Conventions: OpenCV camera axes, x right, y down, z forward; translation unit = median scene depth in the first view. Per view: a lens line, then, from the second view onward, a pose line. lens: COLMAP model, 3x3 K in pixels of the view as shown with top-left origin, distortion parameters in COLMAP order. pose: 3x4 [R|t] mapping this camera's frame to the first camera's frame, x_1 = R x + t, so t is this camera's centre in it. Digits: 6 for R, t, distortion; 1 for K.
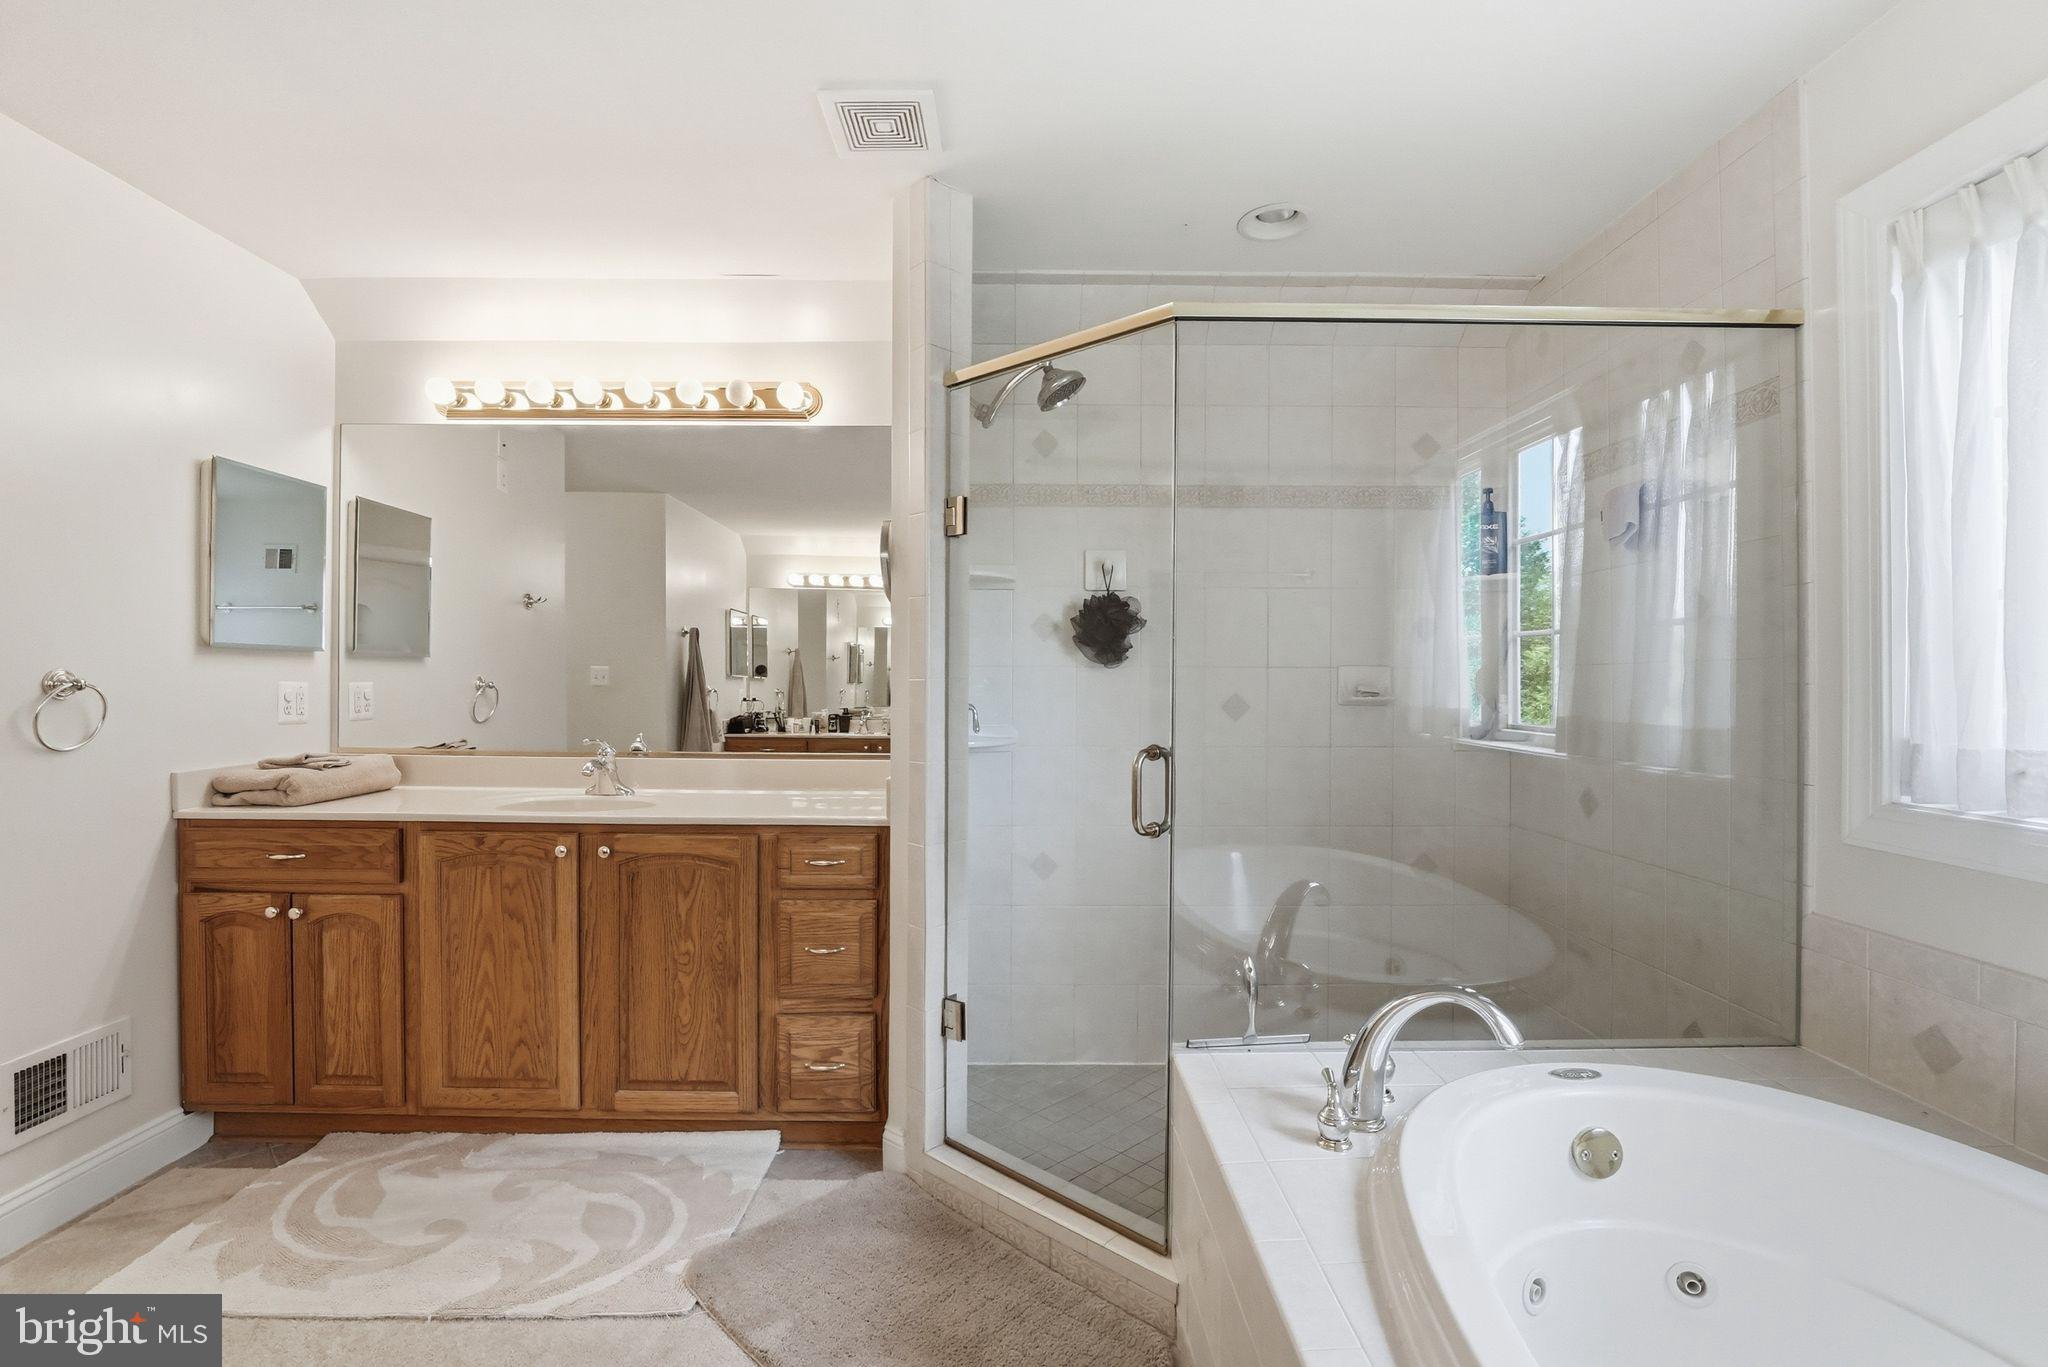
lens RADIAL K [[929.4, 0, 1018.8], [0, 929.4, 692.7], [0, 0, 1]] dist [-0.019416, 0.000327]
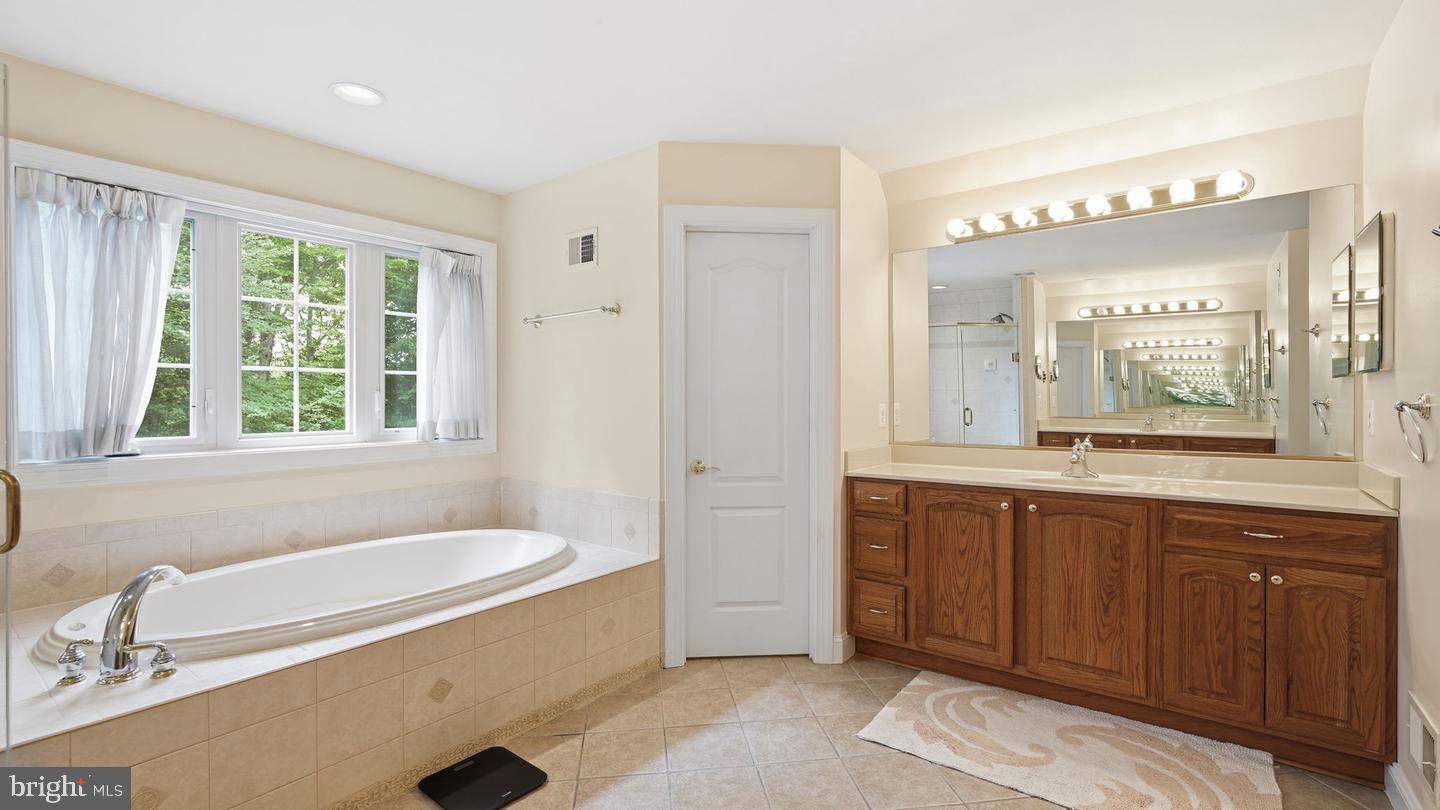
lens RADIAL K [[636.8, 0, 720.0], [0, 636.8, 405.0], [0, 0, 1]] dist [-0.013686, 0.008350]
pose [[-0.785205, -0.004844, 0.619218, -0.726279], [0.008116, 0.999803, 0.018114, -0.011000], [-0.619183, 0.019249, -0.785011, 0.788094]]
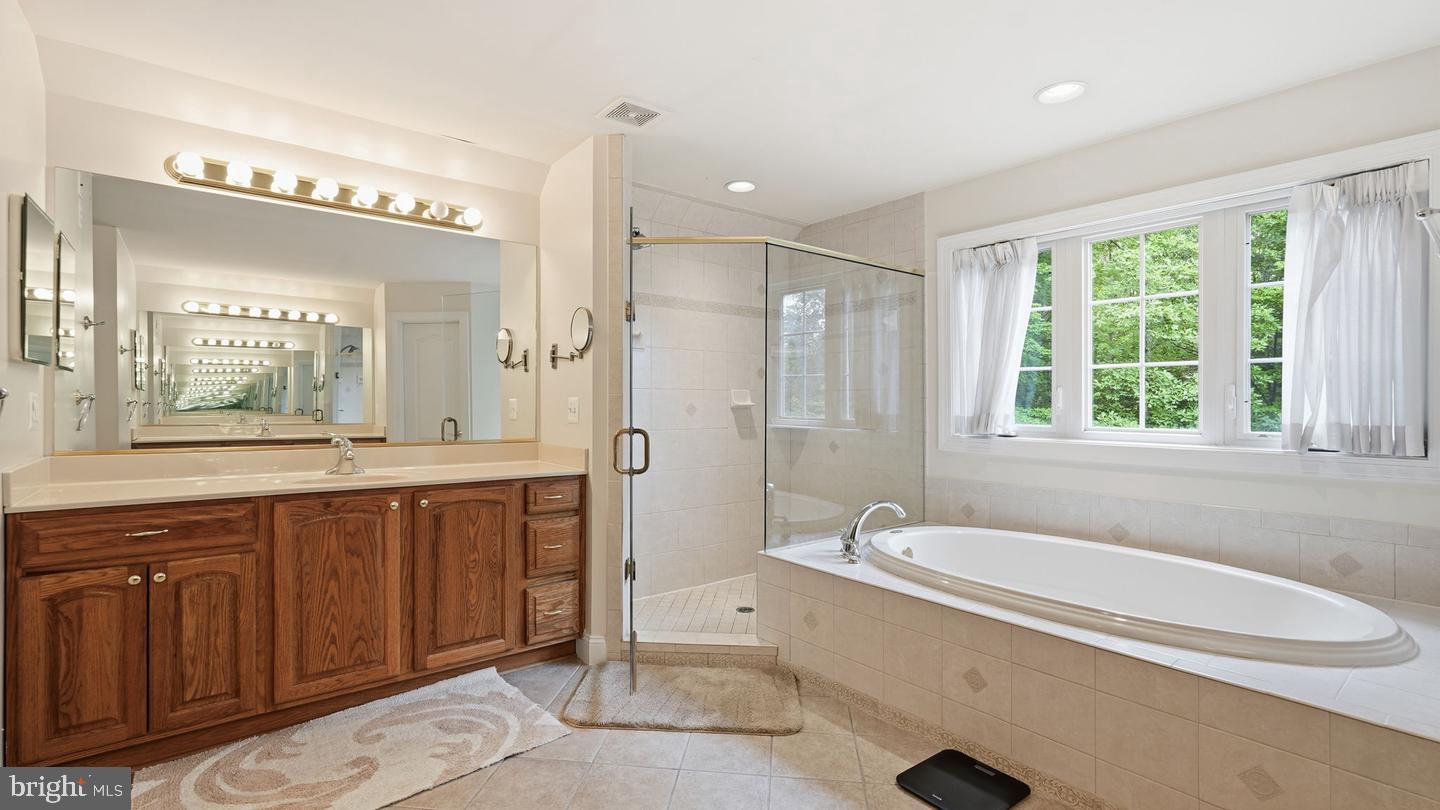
lens RADIAL K [[636.8, 0, 720.0], [0, 636.8, 405.0], [0, 0, 1]] dist [-0.013686, 0.008350]
pose [[0.787074, -0.003576, 0.616849, -0.710524], [0.006129, 0.999979, -0.002024, 0.010845], [-0.616829, 0.005373, 0.787079, -0.156594]]
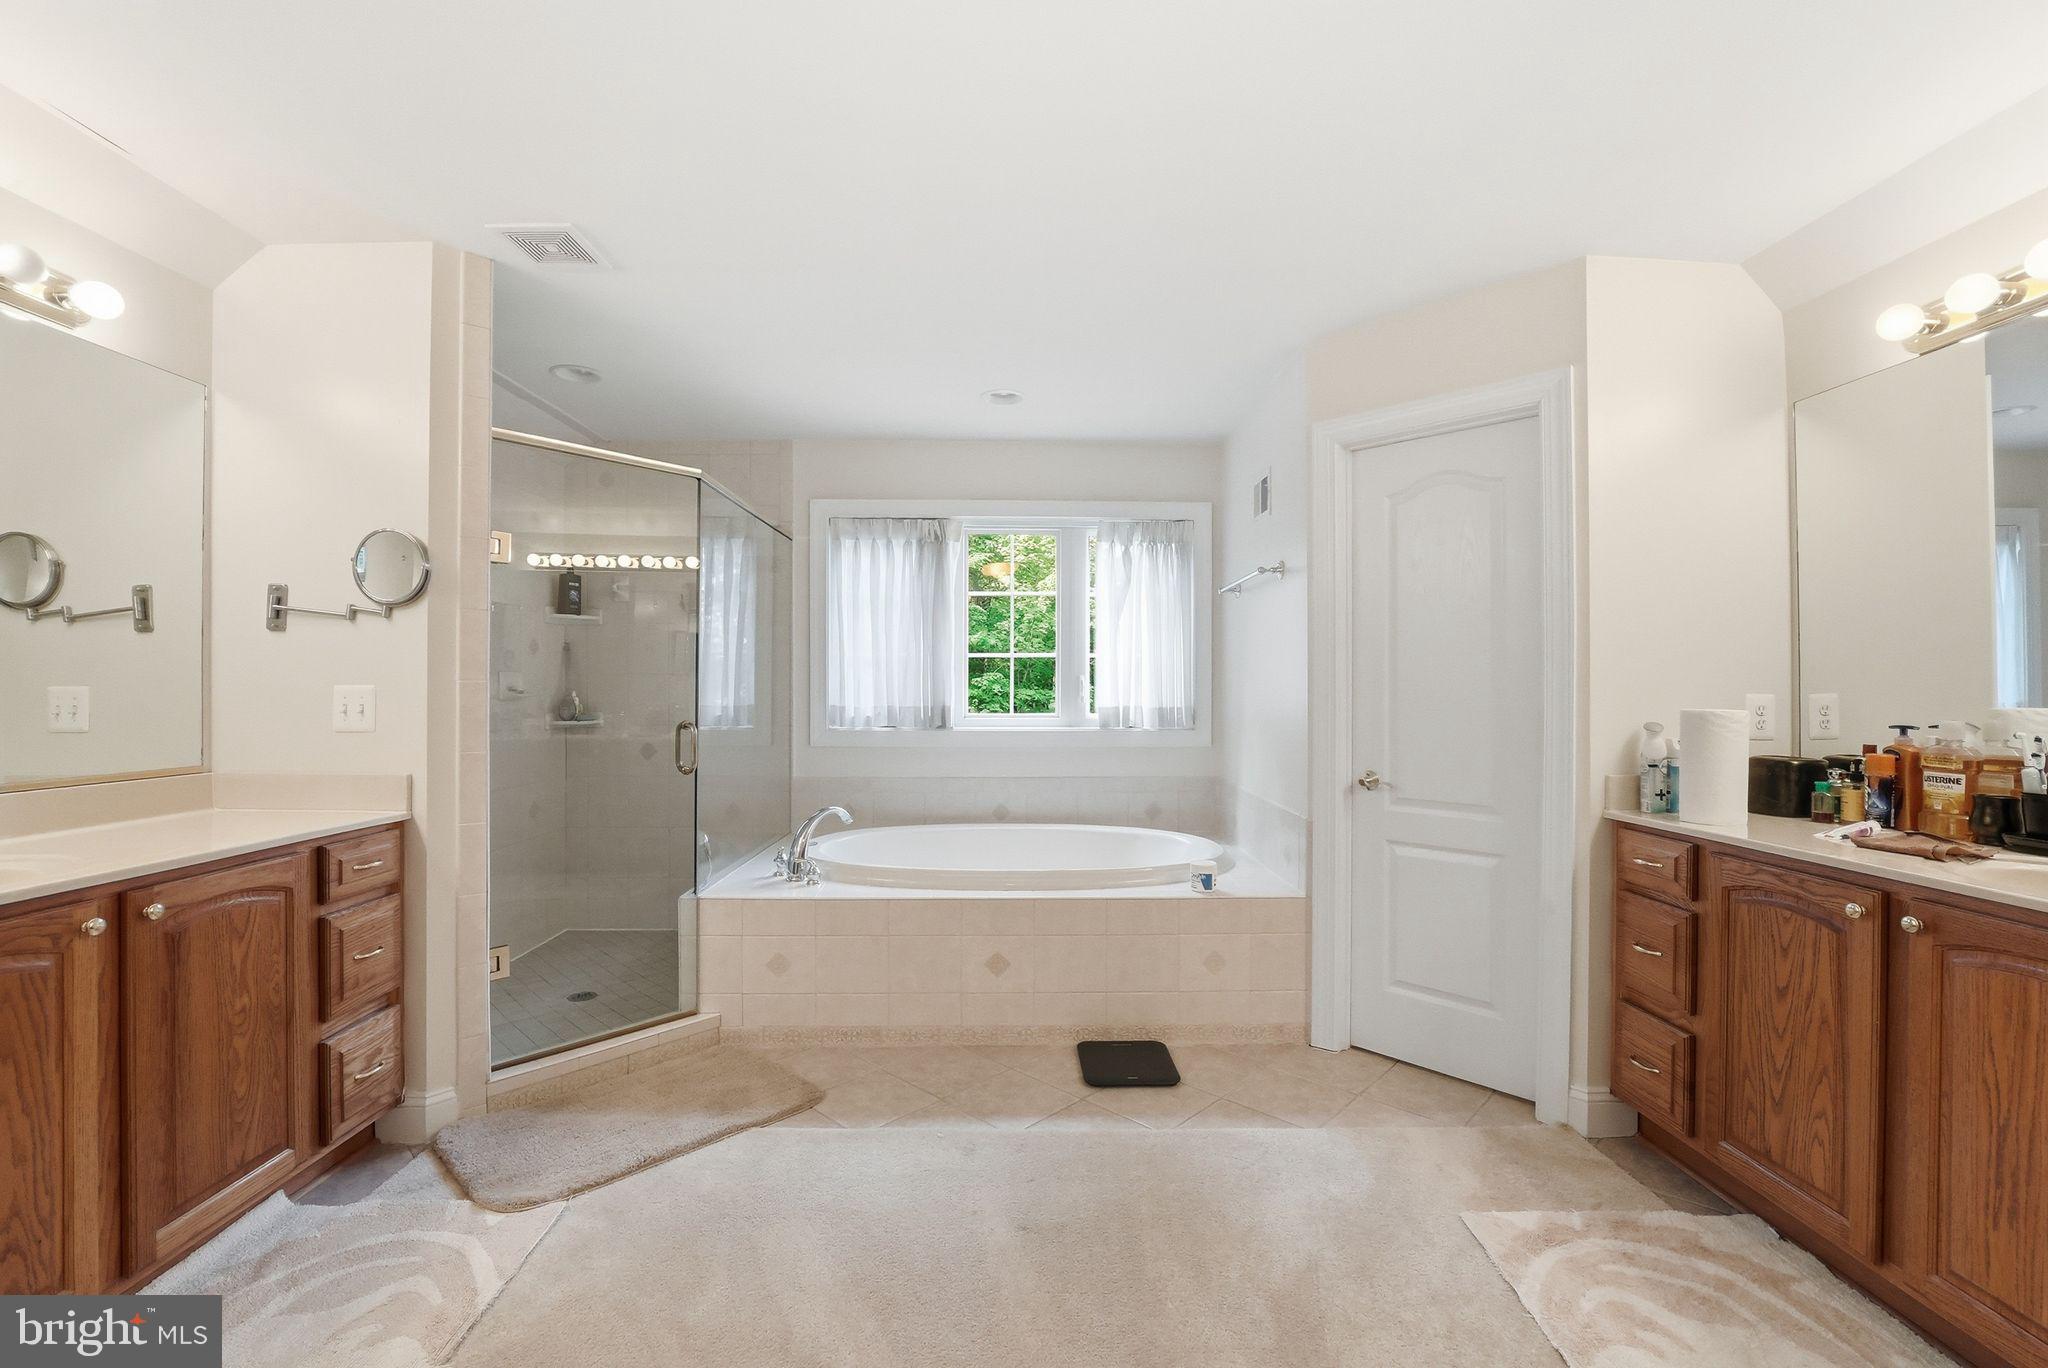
lens RADIAL K [[853.2, 0, 1024.0], [0, 853.2, 684.0], [0, 0, 1]] dist [-0.033426, 0.006352]
pose [[-0.007248, 0.000832, 0.999973, -1.108927], [0.009187, 0.999958, -0.000765, -0.003594], [-0.999932, 0.009181, -0.007256, 0.302864]]
